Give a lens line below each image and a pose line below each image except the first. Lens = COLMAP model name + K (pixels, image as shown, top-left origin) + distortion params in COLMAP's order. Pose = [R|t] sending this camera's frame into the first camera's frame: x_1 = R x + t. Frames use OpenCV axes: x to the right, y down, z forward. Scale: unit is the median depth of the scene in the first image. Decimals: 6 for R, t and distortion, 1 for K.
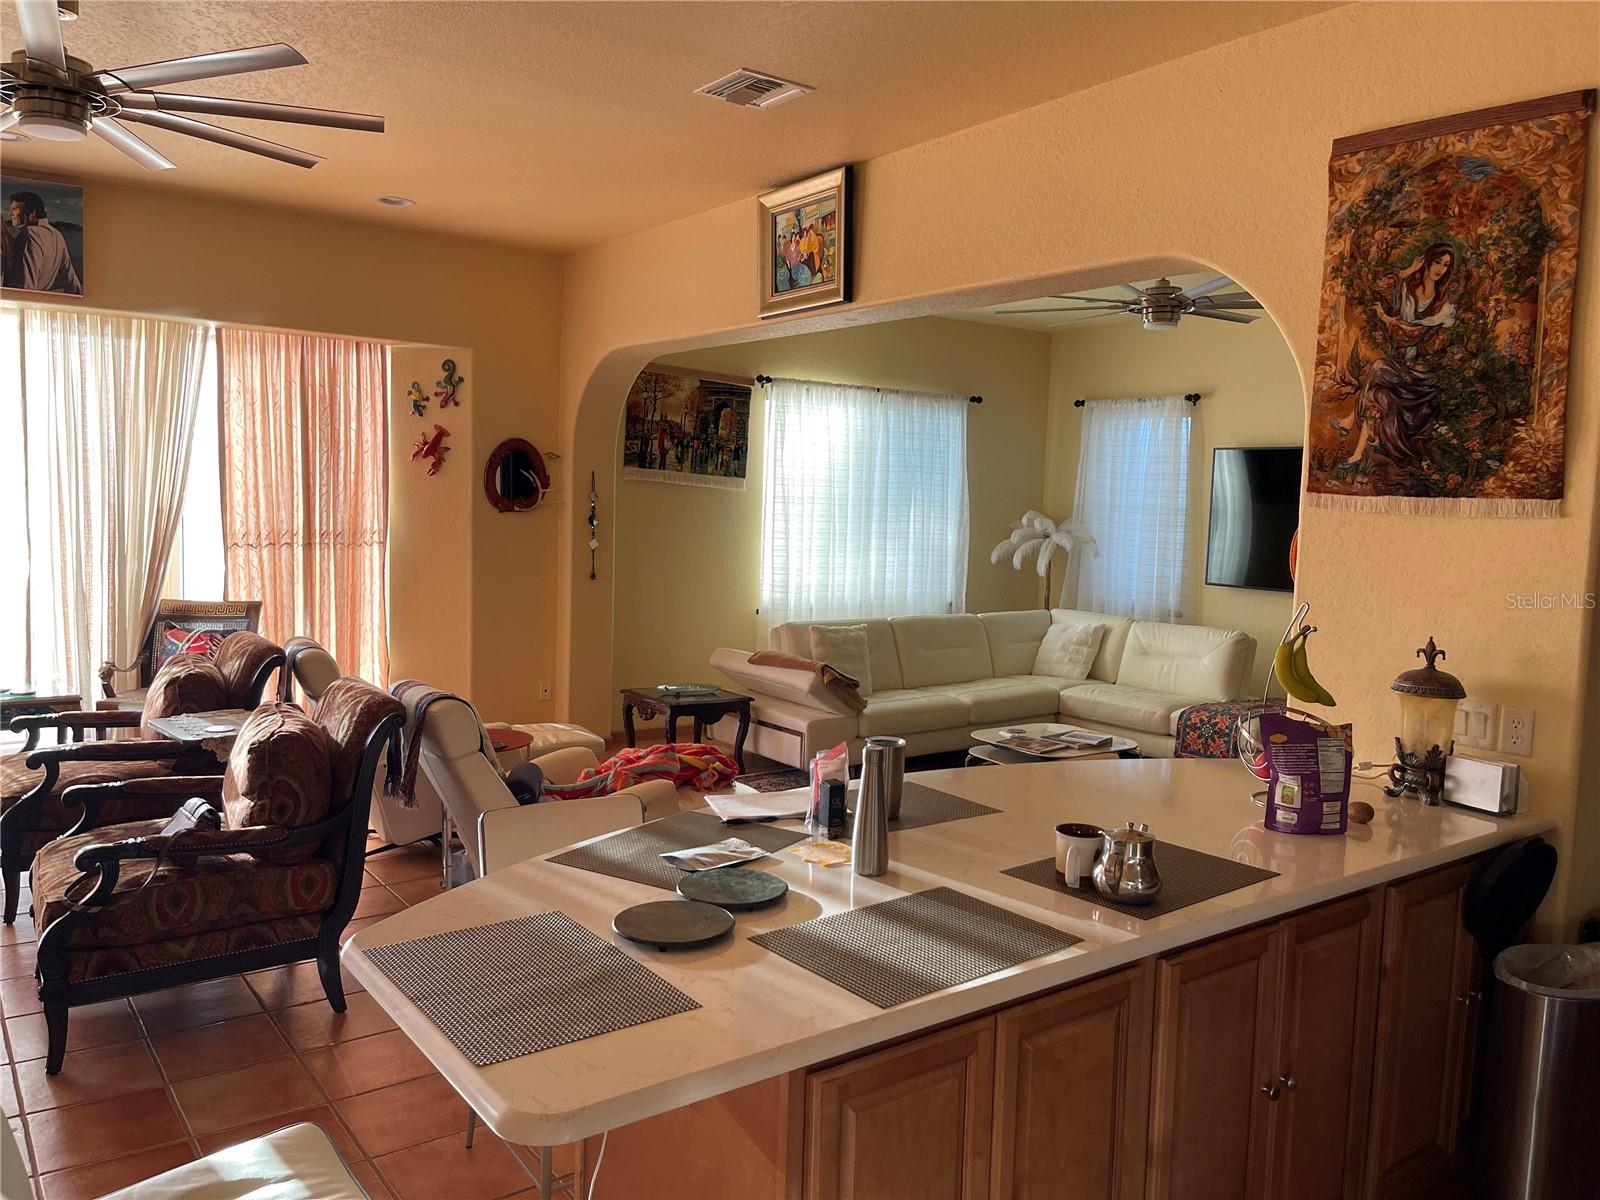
lens RADIAL K [[1217.2, 0, 799.6], [0, 1217.2, 599.9], [0, 0, 1]] dist [-0.010848, -0.007541]
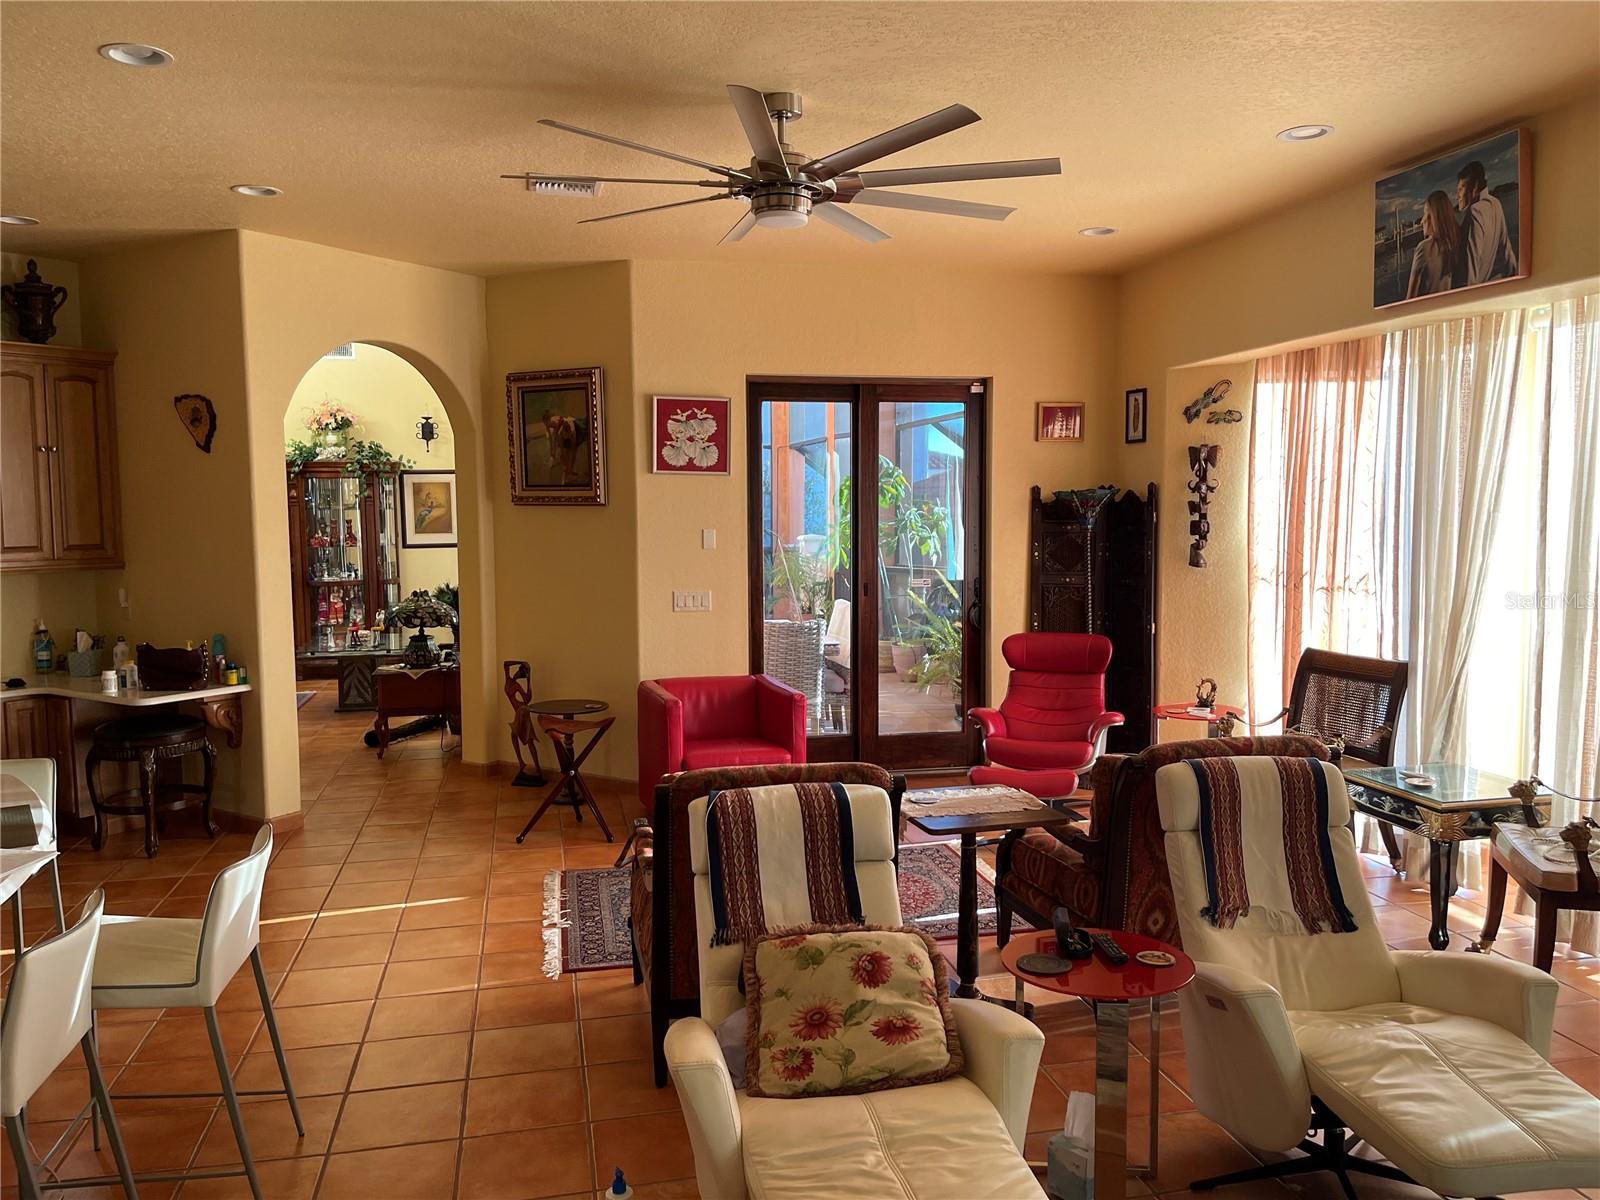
lens RADIAL K [[1217.2, 0, 799.6], [0, 1217.2, 601.4], [0, 0, 1]] dist [-0.010848, -0.007541]
pose [[-0.407913, 0.057498, -0.911208, 0.275765], [-0.085177, 0.991266, 0.100680, -0.094026], [0.909039, 0.118683, -0.399453, 0.942077]]
